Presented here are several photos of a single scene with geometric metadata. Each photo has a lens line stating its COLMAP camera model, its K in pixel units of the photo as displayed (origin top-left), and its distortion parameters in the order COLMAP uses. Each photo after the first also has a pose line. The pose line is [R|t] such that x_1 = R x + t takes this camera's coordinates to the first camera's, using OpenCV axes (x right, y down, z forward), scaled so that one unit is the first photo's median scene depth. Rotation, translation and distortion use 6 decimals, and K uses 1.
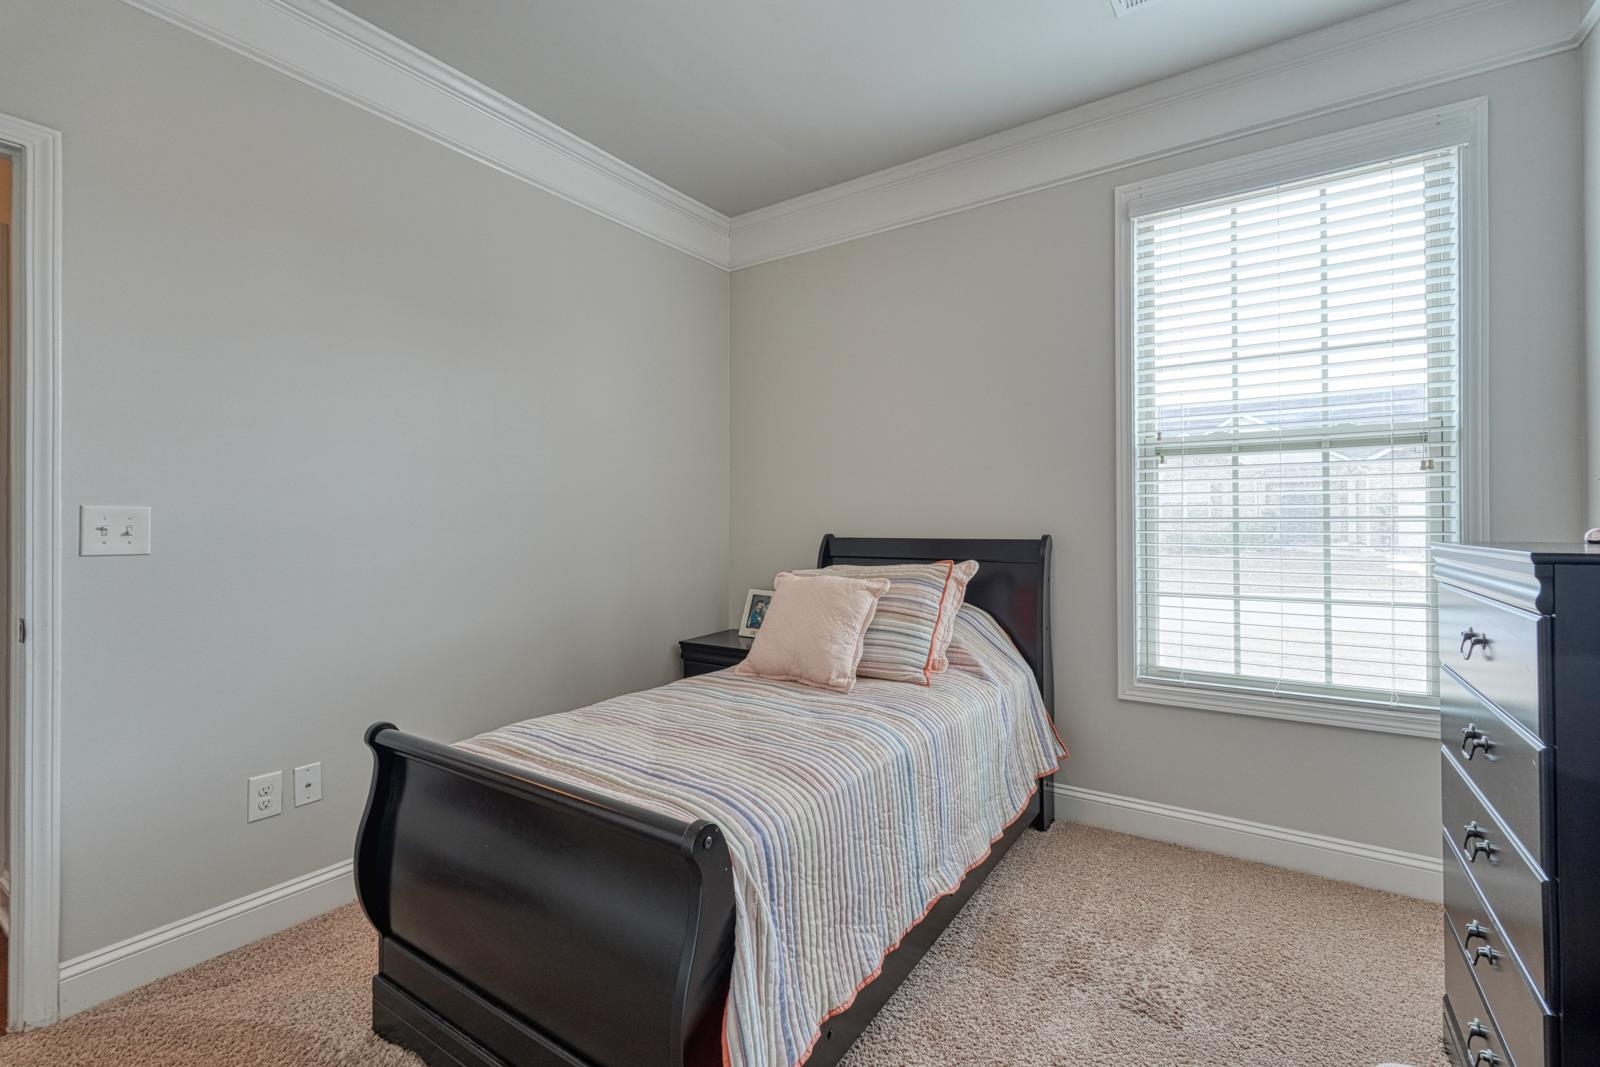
lens RADIAL K [[695.5, 0, 804.9], [0, 695.5, 522.0], [0, 0, 1]] dist [-0.003219, -0.000317]
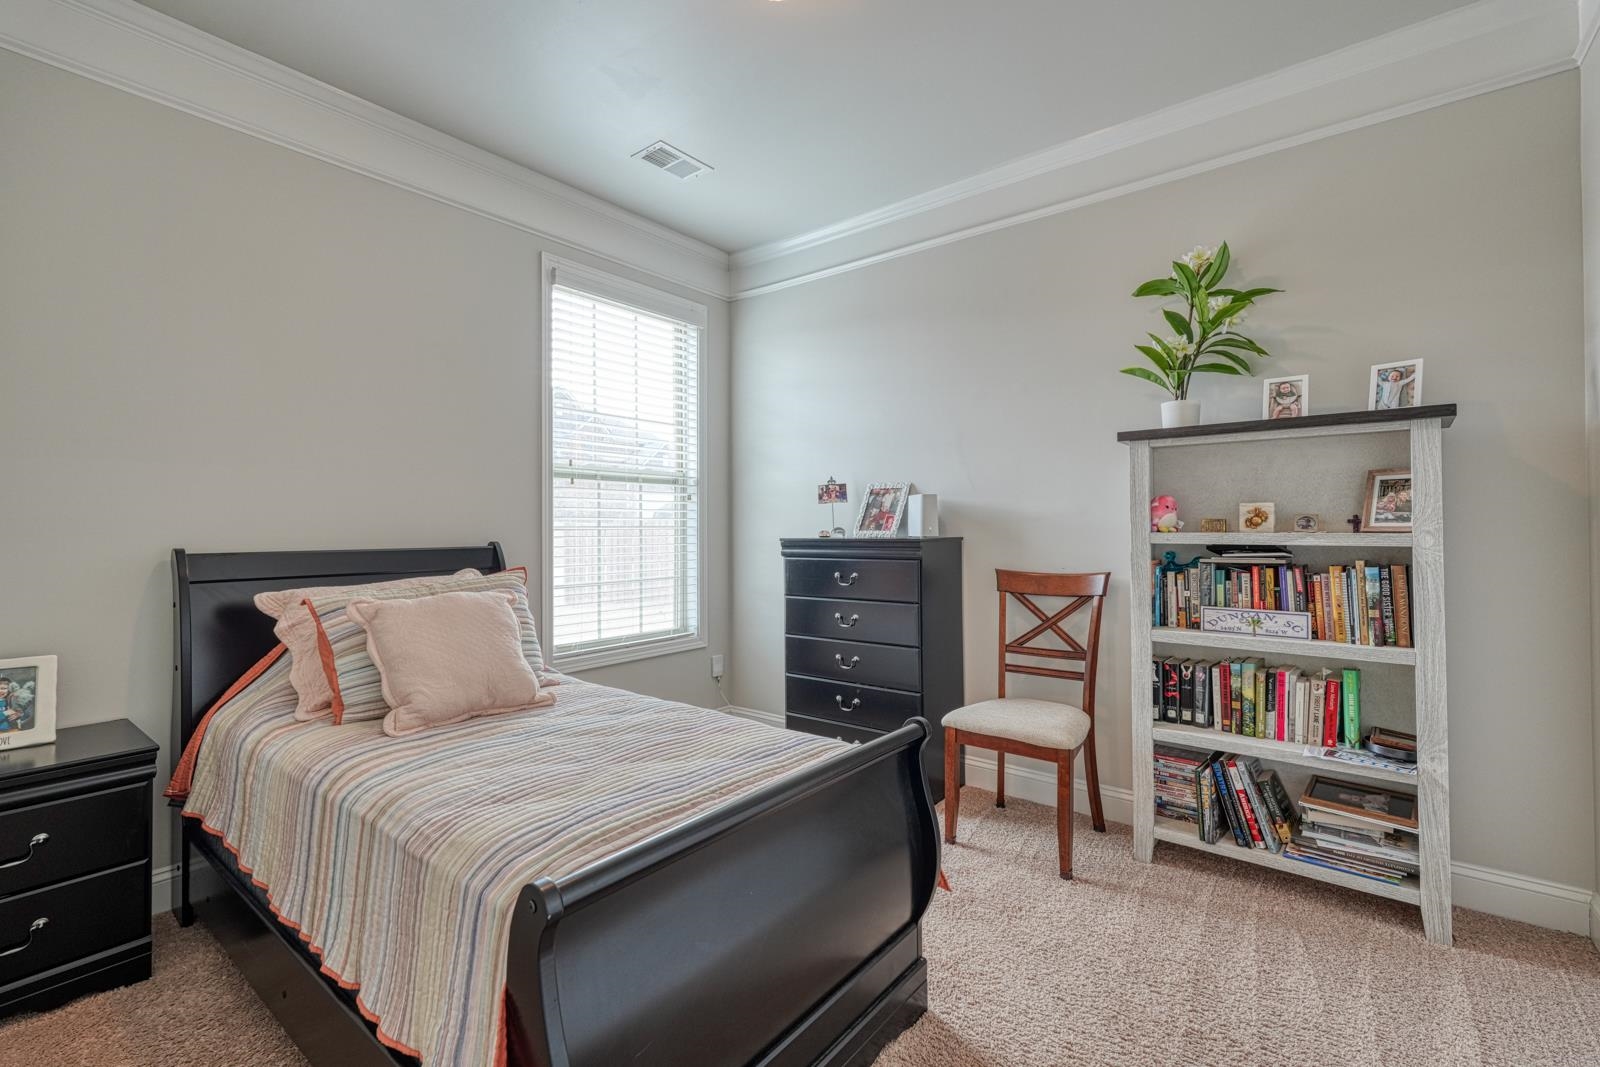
lens RADIAL K [[695.5, 0, 799.1], [0, 695.5, 527.8], [0, 0, 1]] dist [-0.003219, -0.000317]
pose [[0.093048, 0.002147, 0.995659, -0.886473], [0.000701, 0.999997, -0.002222, -0.000679], [-0.995661, 0.000905, 0.093047, 0.562483]]
